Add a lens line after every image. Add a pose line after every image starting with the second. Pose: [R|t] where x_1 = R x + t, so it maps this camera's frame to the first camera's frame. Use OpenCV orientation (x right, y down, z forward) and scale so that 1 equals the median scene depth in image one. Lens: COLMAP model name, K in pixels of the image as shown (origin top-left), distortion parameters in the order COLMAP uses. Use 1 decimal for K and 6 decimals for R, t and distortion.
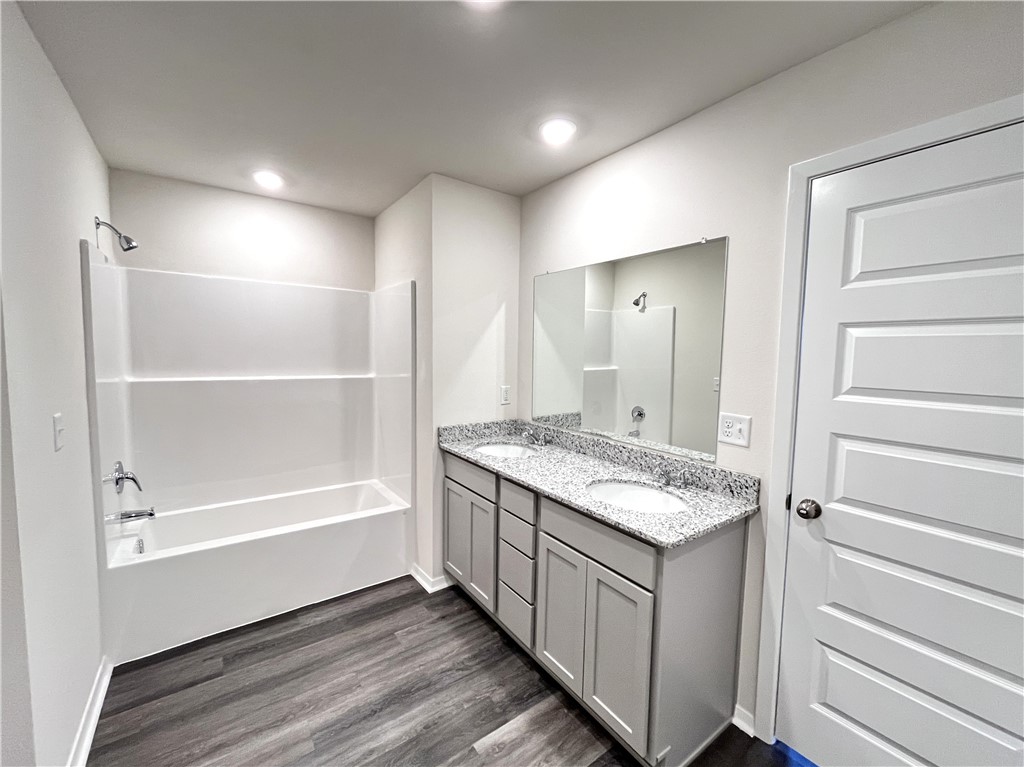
lens RADIAL K [[415.0, 0, 512.0], [0, 415.0, 383.5], [0, 0, 1]] dist [-0.001886, 0.000068]
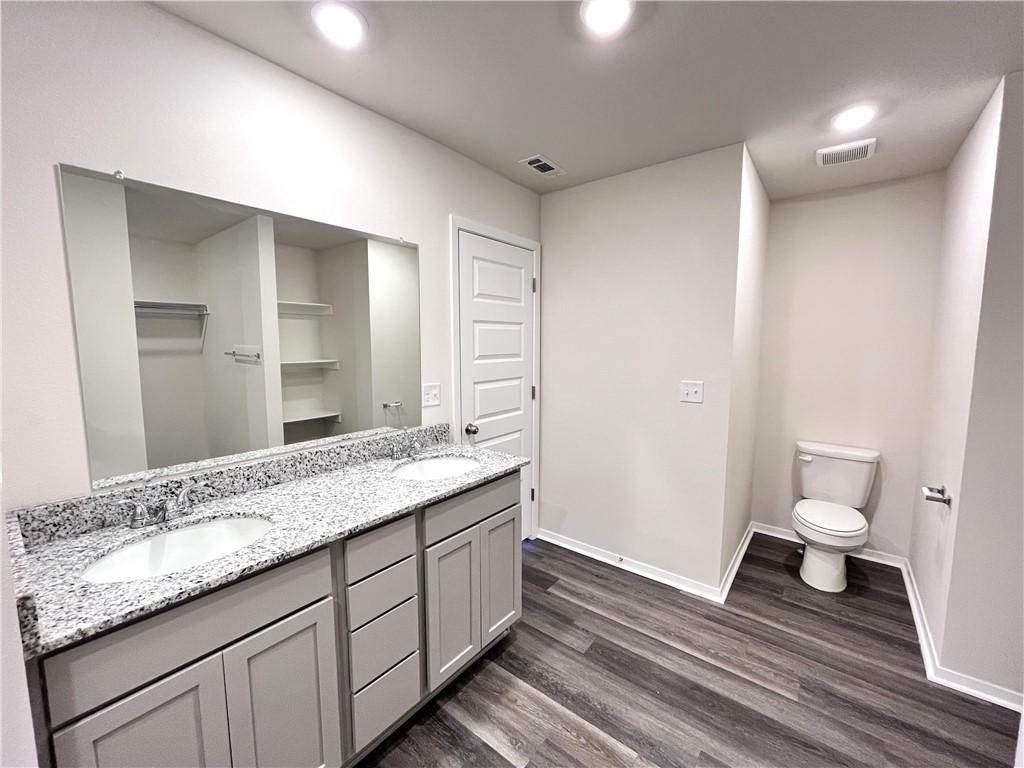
lens RADIAL K [[415.0, 0, 512.0], [0, 415.0, 384.0], [0, 0, 1]] dist [-0.001886, 0.000068]
pose [[-0.273369, -0.114761, 0.955039, -0.765033], [0.069279, 0.987930, 0.138544, -0.085957], [-0.959411, 0.104037, -0.262119, 1.038449]]
